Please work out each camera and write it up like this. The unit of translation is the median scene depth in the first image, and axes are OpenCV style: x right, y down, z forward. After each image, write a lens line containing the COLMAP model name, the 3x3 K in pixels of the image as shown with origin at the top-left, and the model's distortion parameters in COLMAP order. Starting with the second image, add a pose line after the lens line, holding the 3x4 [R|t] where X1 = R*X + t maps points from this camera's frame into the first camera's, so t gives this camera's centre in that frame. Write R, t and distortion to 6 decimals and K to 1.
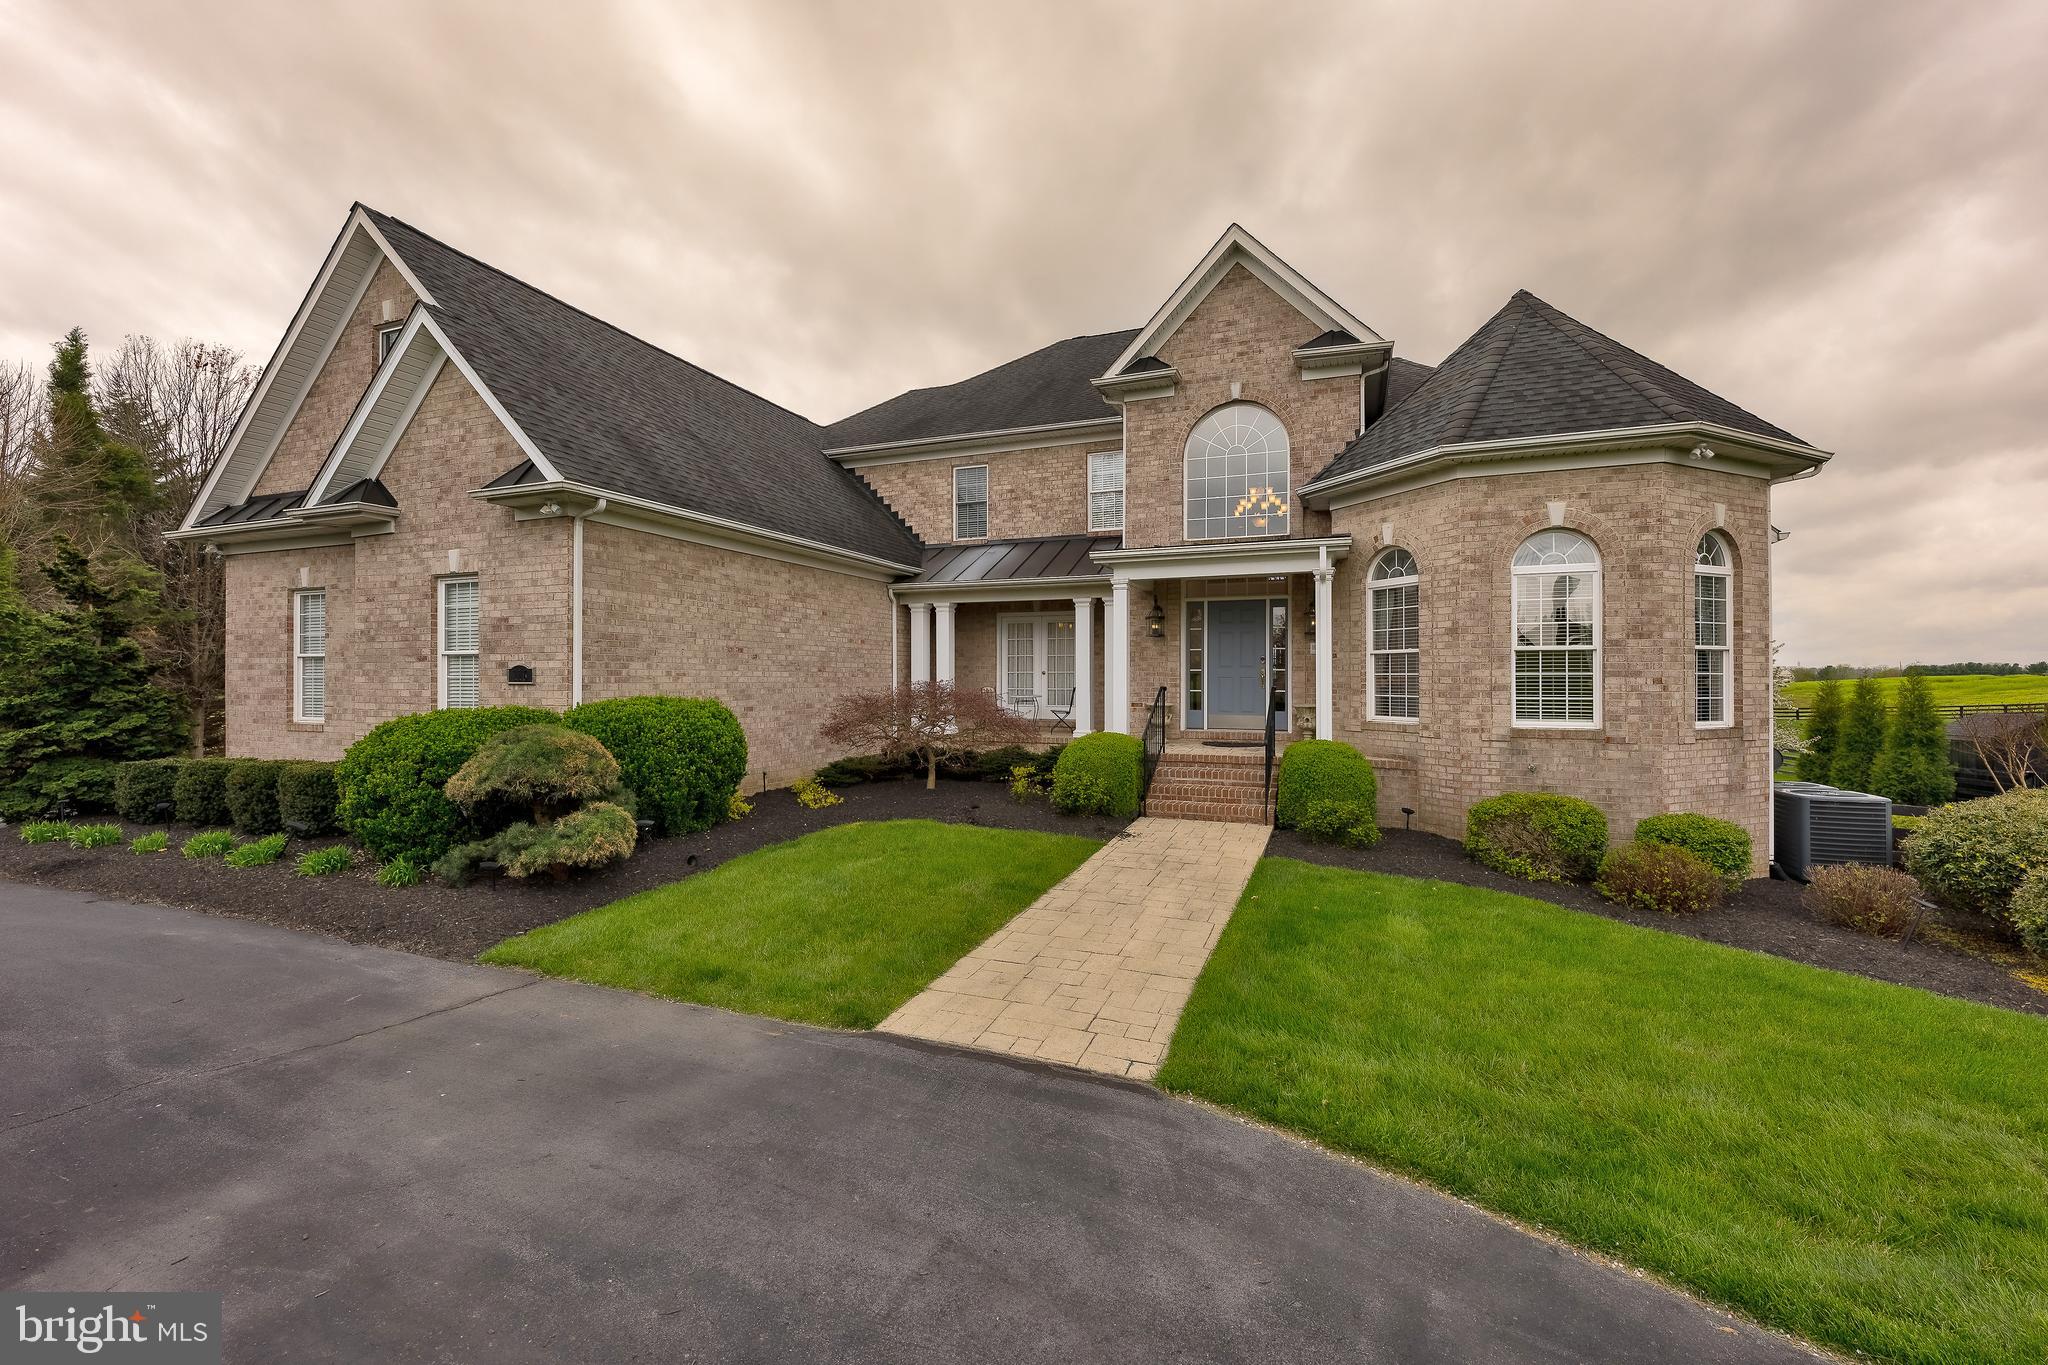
lens RADIAL K [[832.6, 0, 1025.8], [0, 832.6, 684.8], [0, 0, 1]] dist [-0.009019, -0.000595]
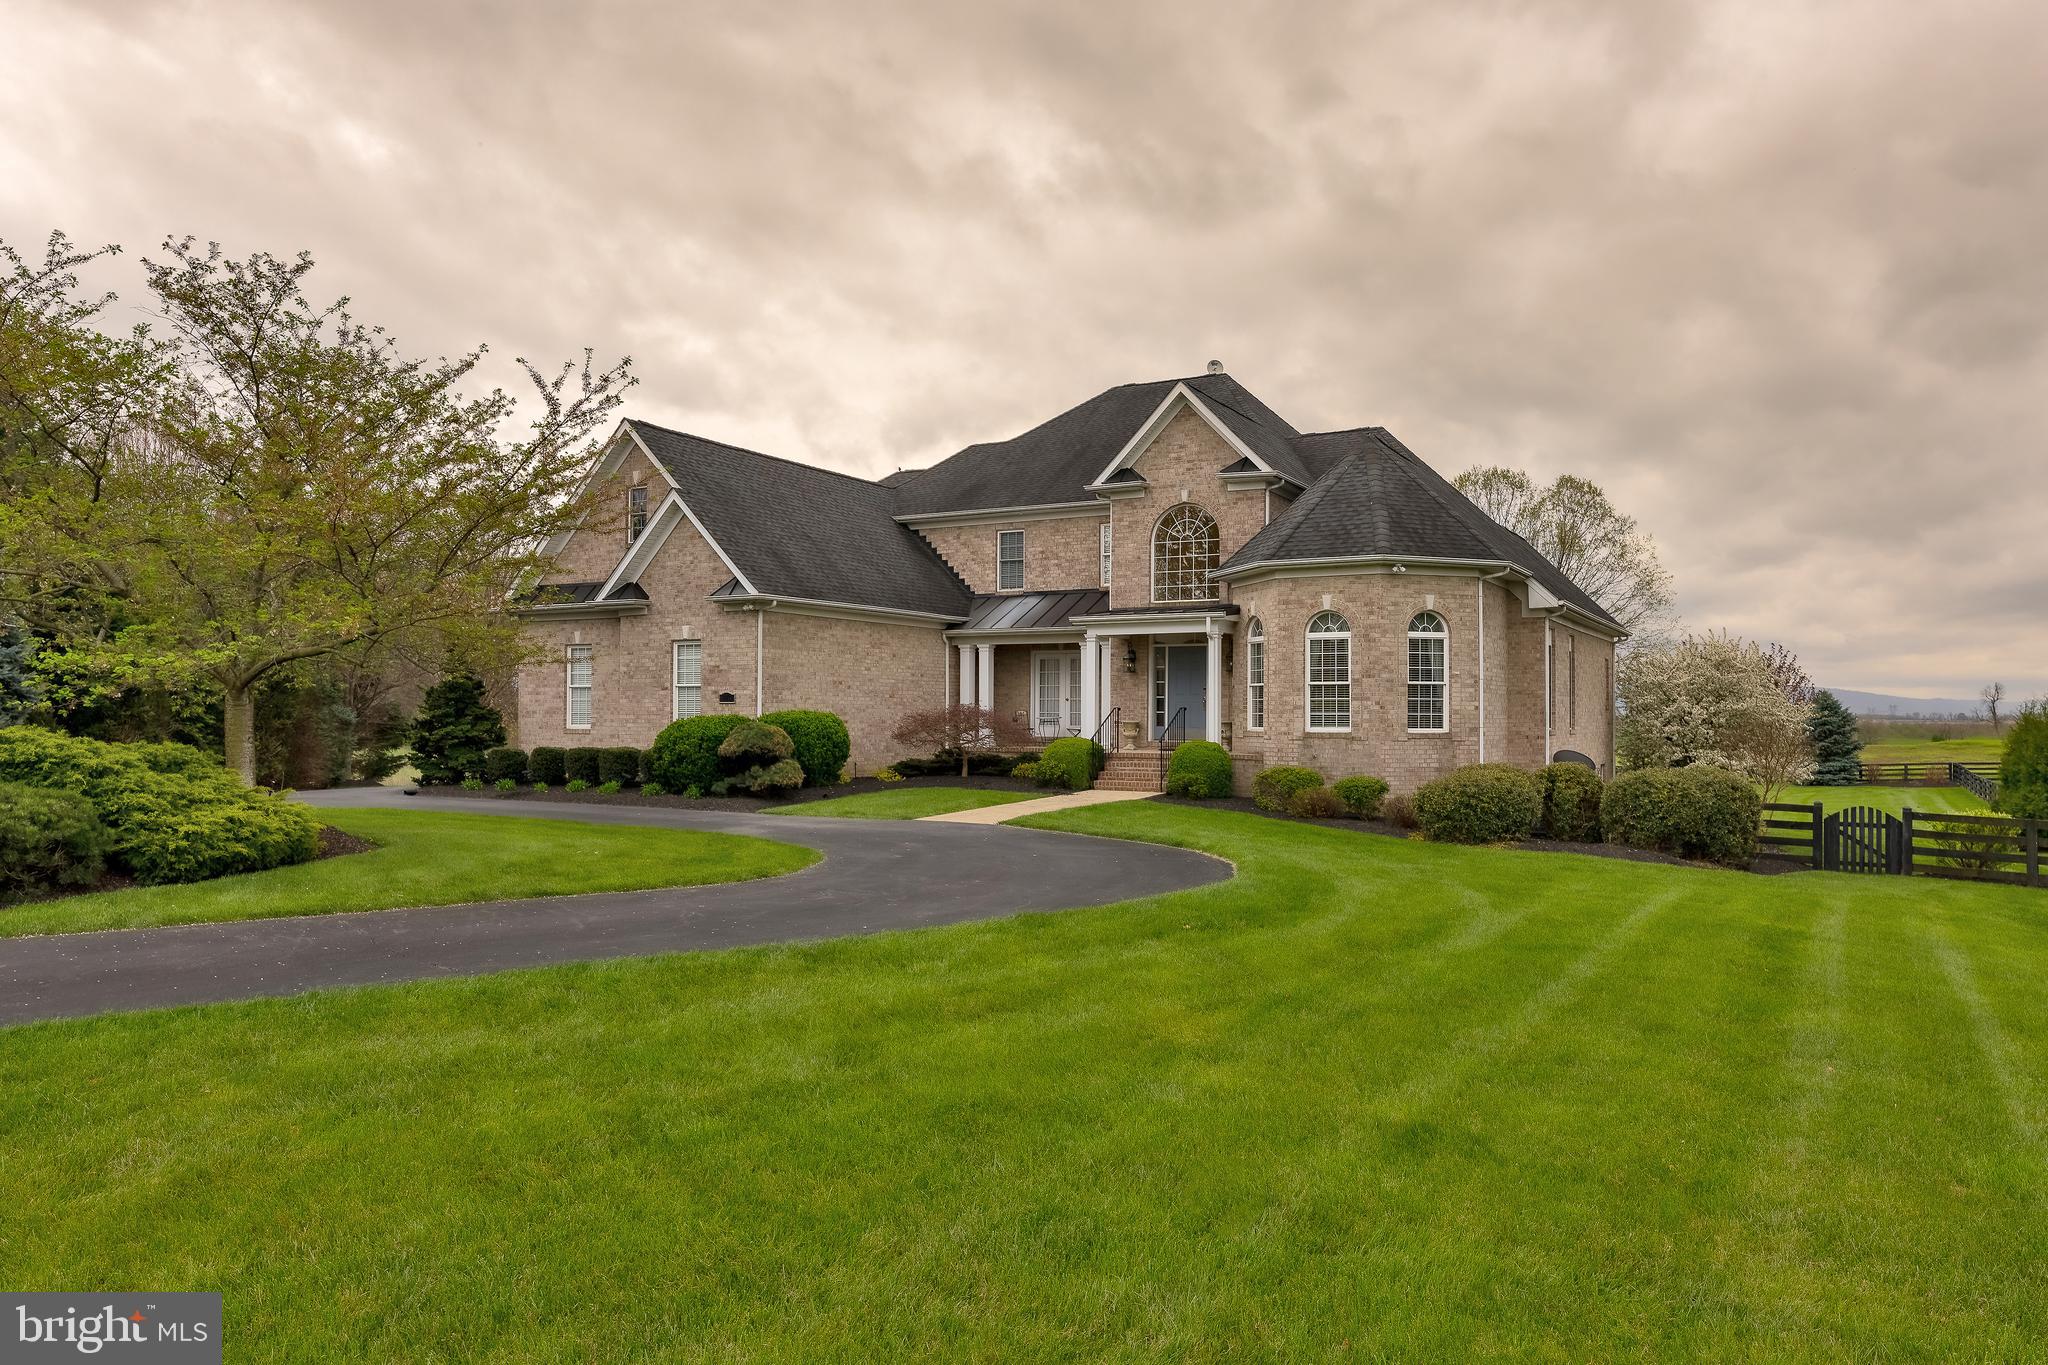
lens RADIAL K [[1343.3, 0, 1024.6], [0, 1343.3, 683.2], [0, 0, 1]] dist [-0.005674, -0.000139]
pose [[0.990651, 0.000856, -0.136417, 0.360033], [-0.005080, 0.999518, -0.030619, 0.035782], [0.136325, 0.031026, 0.990178, -1.530465]]
